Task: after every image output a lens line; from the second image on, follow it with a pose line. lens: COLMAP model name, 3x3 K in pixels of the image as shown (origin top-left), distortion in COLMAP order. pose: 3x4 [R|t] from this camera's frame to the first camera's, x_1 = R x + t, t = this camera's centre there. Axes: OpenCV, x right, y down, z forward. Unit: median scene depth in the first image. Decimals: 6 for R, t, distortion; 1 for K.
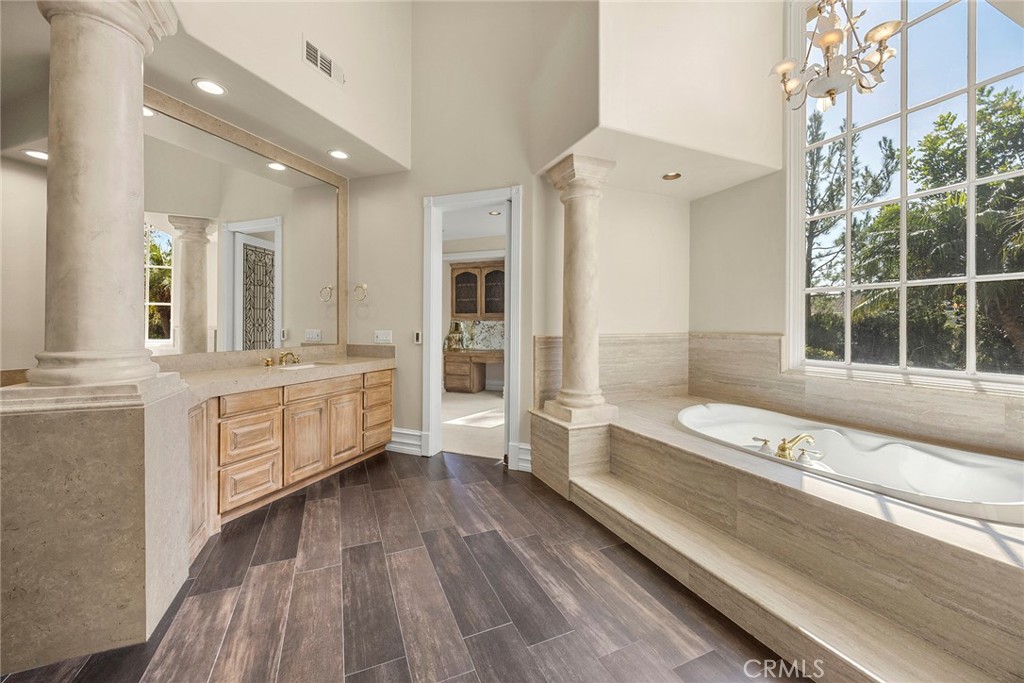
lens RADIAL K [[396.5, 0, 510.5], [0, 396.5, 324.4], [0, 0, 1]] dist [0.000583, 0.000078]
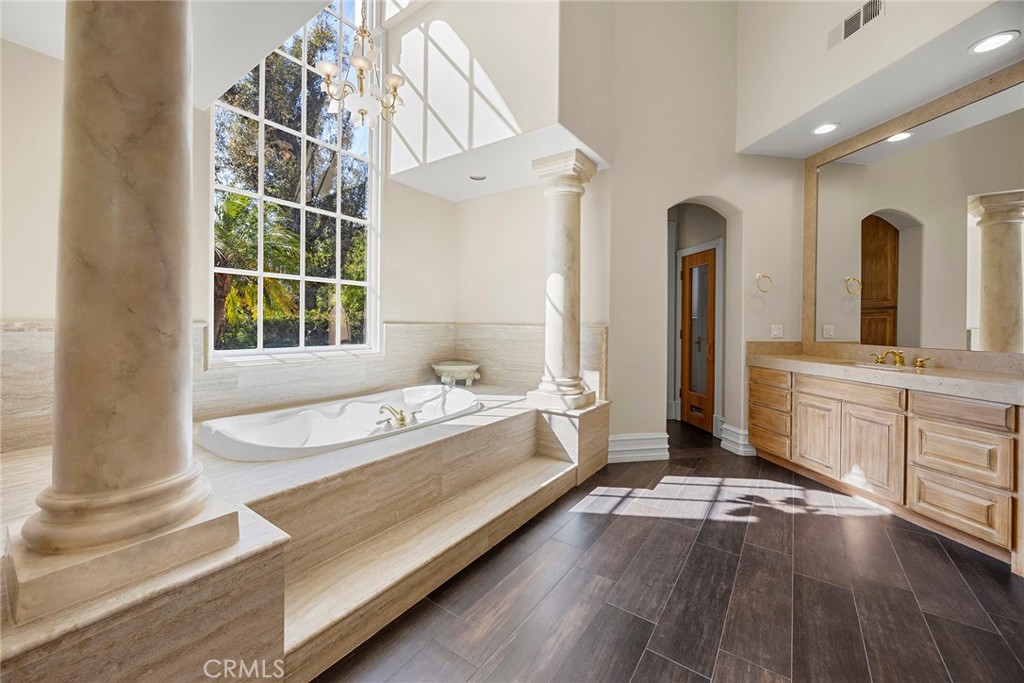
lens RADIAL K [[396.5, 0, 510.5], [0, 396.5, 324.4], [0, 0, 1]] dist [0.000583, 0.000078]
pose [[-0.505725, -0.012840, 0.862599, -0.407059], [-0.008622, 0.999915, 0.009829, 0.023860], [-0.862652, -0.002467, -0.505792, 1.177130]]
